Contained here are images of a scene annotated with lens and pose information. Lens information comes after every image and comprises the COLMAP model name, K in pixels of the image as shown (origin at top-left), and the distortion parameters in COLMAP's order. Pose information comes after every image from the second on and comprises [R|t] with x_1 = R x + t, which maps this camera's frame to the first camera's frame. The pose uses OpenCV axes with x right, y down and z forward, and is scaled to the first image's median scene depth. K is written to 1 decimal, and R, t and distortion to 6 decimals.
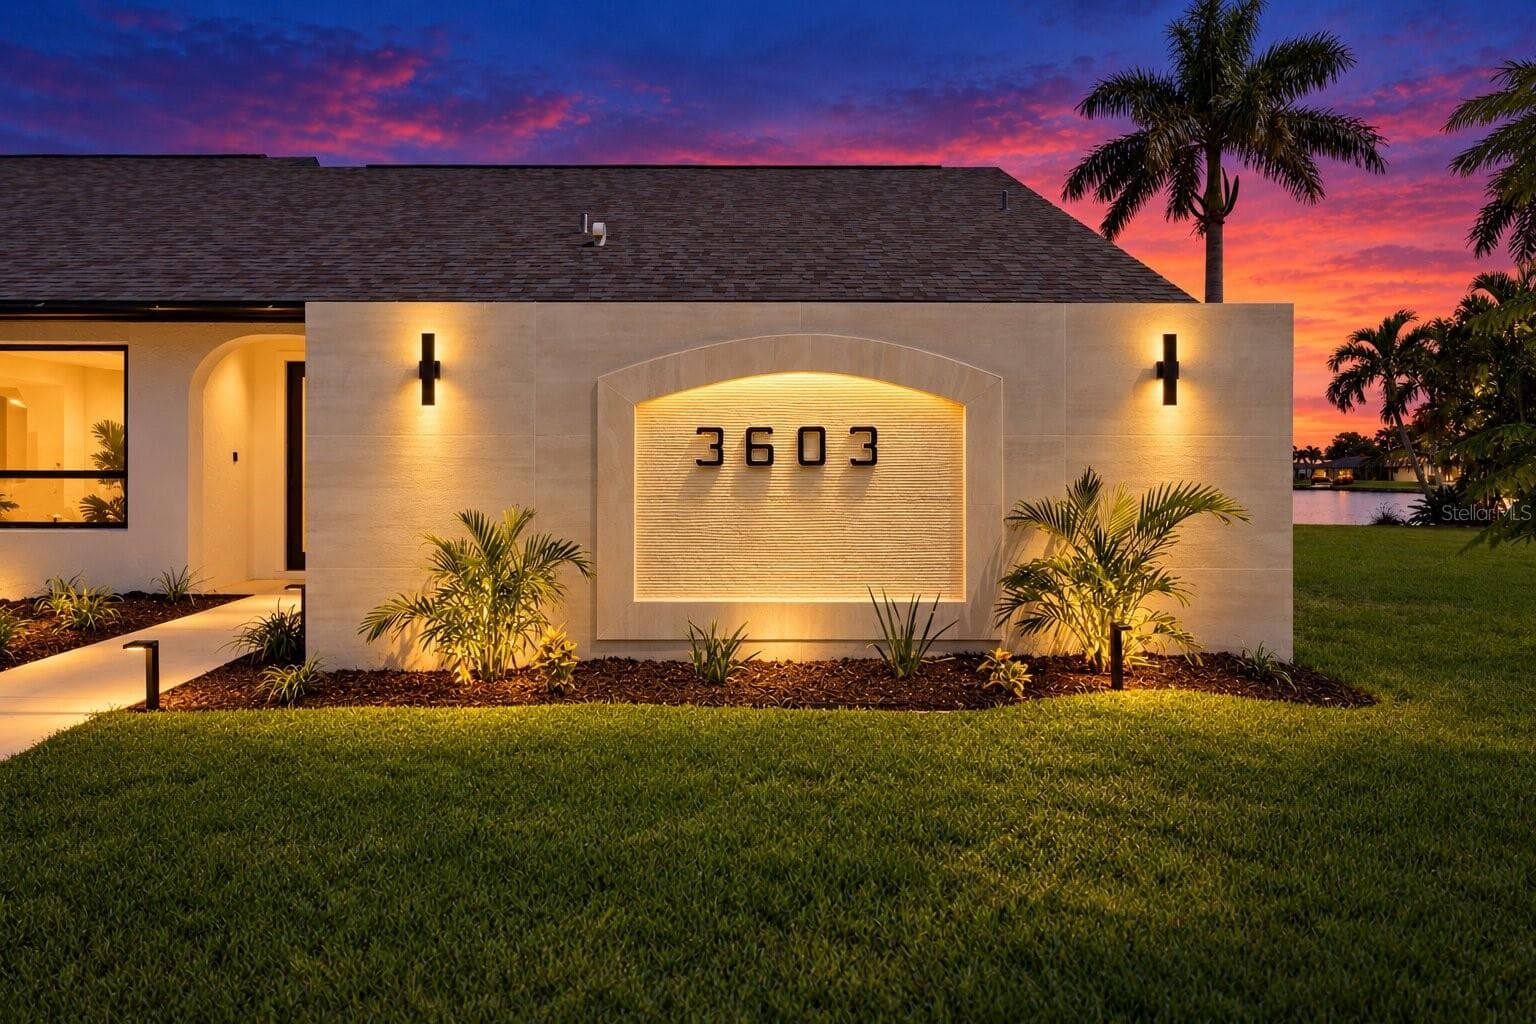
lens RADIAL K [[902.4, 0, 759.0], [0, 902.4, 460.6], [0, 0, 1]] dist [-0.002181, 0.002190]
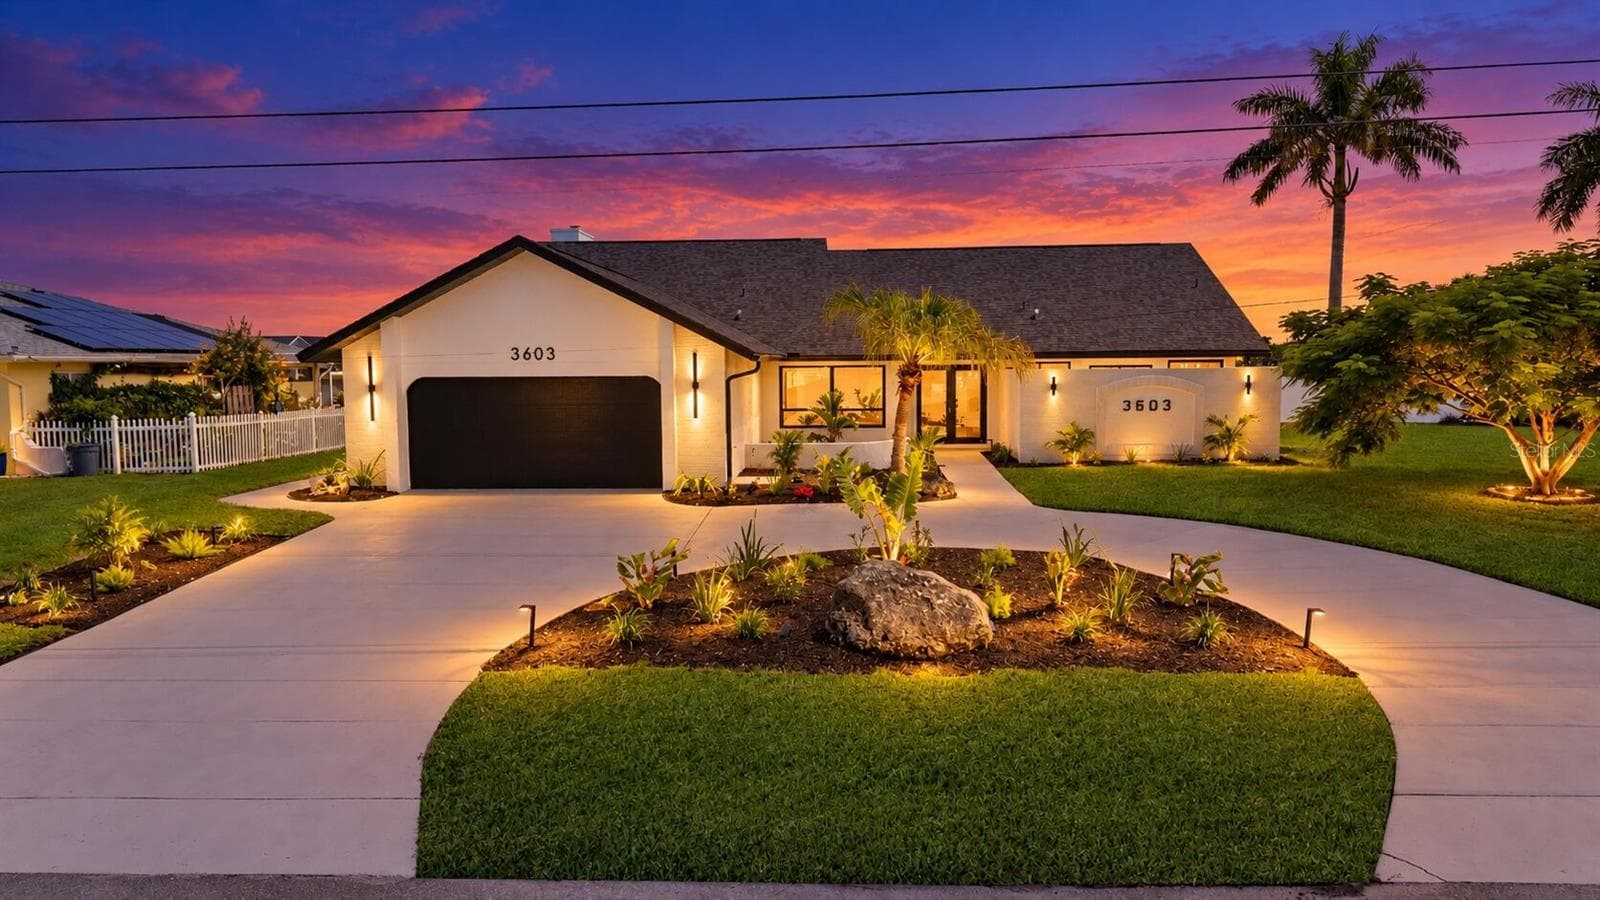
lens RADIAL K [[1057.5, 0, 798.2], [0, 1057.5, 446.5], [0, 0, 1]] dist [0.018768, -0.025157]
pose [[0.998503, -0.009789, -0.053815, -1.207809], [0.014346, 0.996281, 0.084958, -0.242741], [0.052783, -0.085603, 0.994930, -3.576200]]
